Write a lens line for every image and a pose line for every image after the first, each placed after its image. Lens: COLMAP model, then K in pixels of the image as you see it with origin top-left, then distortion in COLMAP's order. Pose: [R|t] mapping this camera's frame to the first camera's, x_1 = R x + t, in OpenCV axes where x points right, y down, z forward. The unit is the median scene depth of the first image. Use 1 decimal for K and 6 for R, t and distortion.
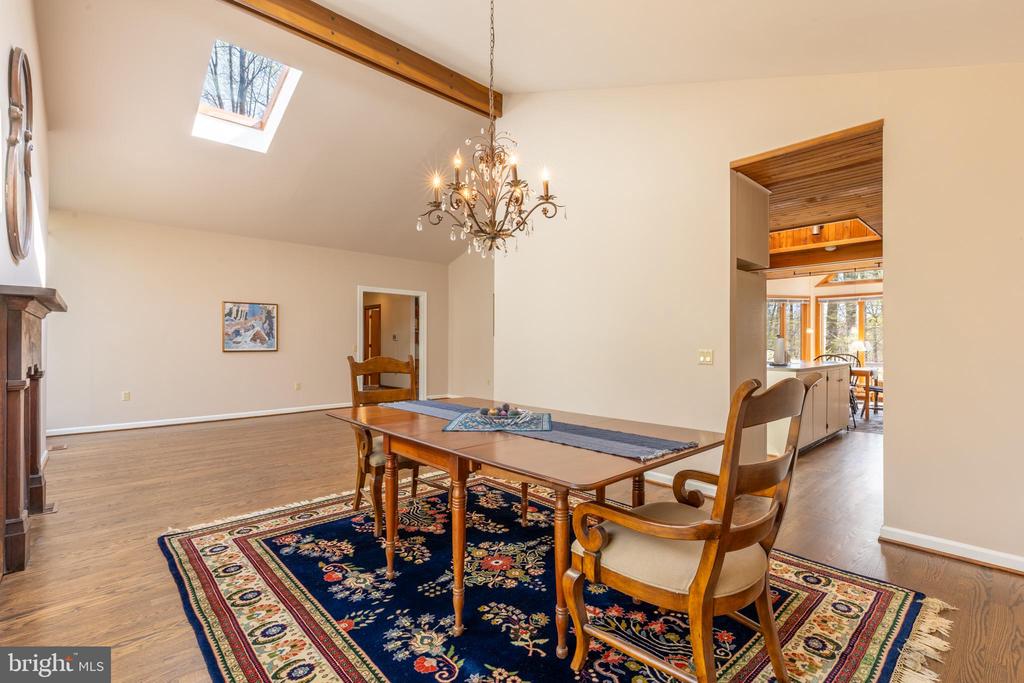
lens RADIAL K [[457.9, 0, 515.1], [0, 457.9, 341.0], [0, 0, 1]] dist [0.004573, -0.001026]
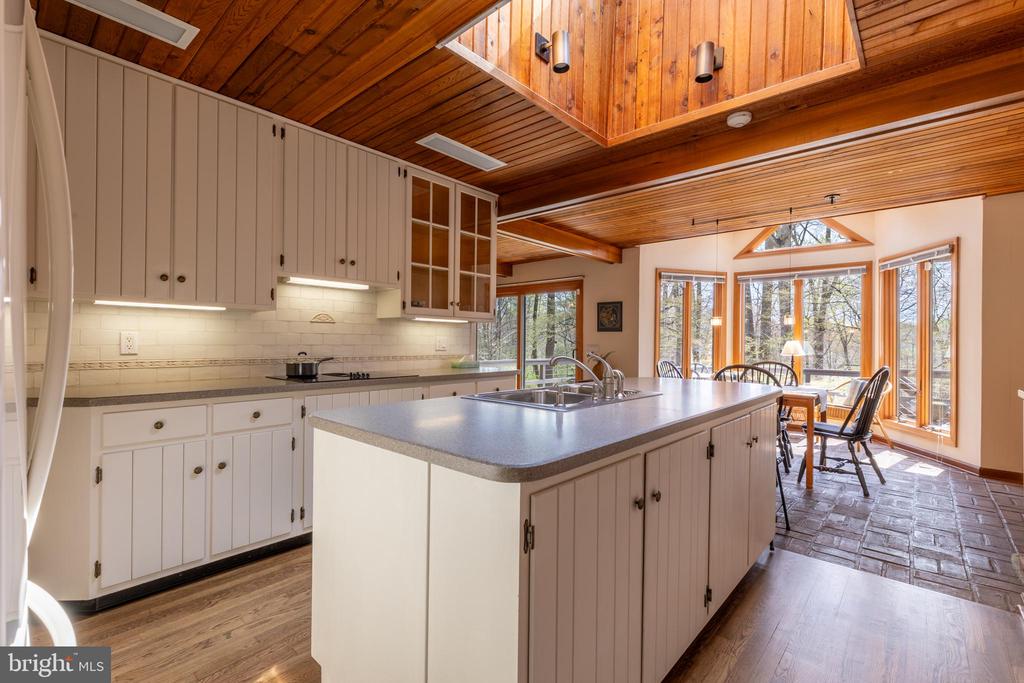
lens RADIAL K [[457.9, 0, 515.1], [0, 457.9, 341.0], [0, 0, 1]] dist [0.004573, -0.001026]
pose [[0.994840, 0.009170, 0.101040, 0.288697], [-0.009877, 0.999930, 0.006501, 0.001304], [-0.100973, -0.007465, 0.994861, 0.391252]]
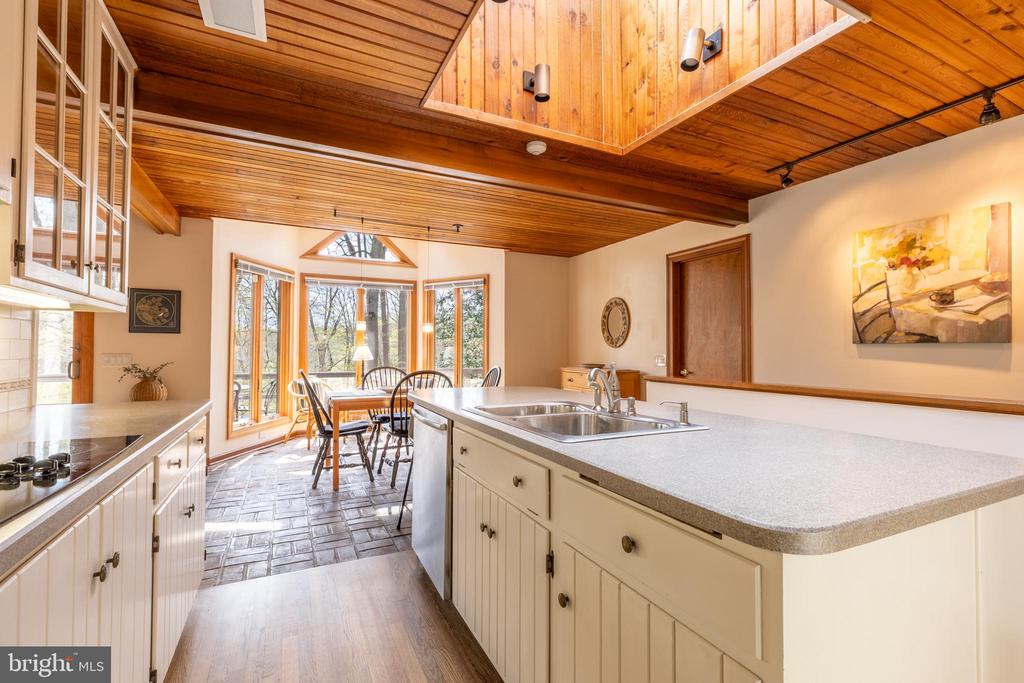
lens RADIAL K [[457.9, 0, 515.1], [0, 457.9, 341.0], [0, 0, 1]] dist [0.004573, -0.001026]
pose [[0.276556, 0.017295, 0.960842, 0.149624], [-0.009423, 0.999839, -0.015285, 0.002059], [-0.960952, -0.004827, 0.276675, 0.588684]]
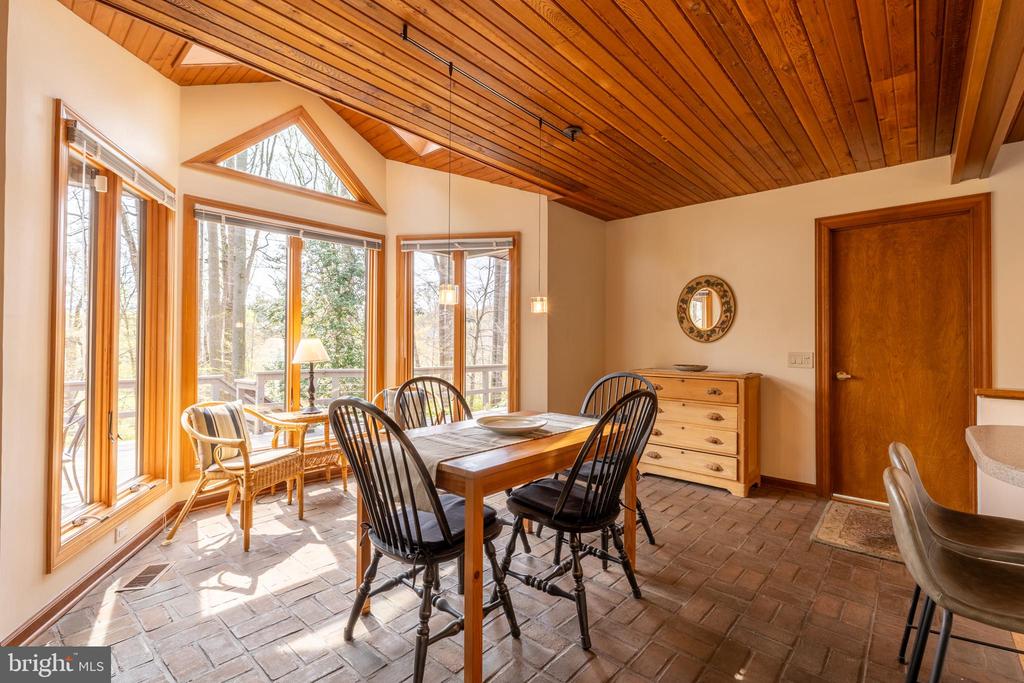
lens RADIAL K [[457.9, 0, 515.1], [0, 457.9, 341.0], [0, 0, 1]] dist [0.004573, -0.001026]
pose [[-0.098907, 0.000841, 0.995096, 0.336948], [-0.014591, 0.999891, -0.002295, 0.002409], [-0.994990, -0.014746, -0.098884, 0.861252]]
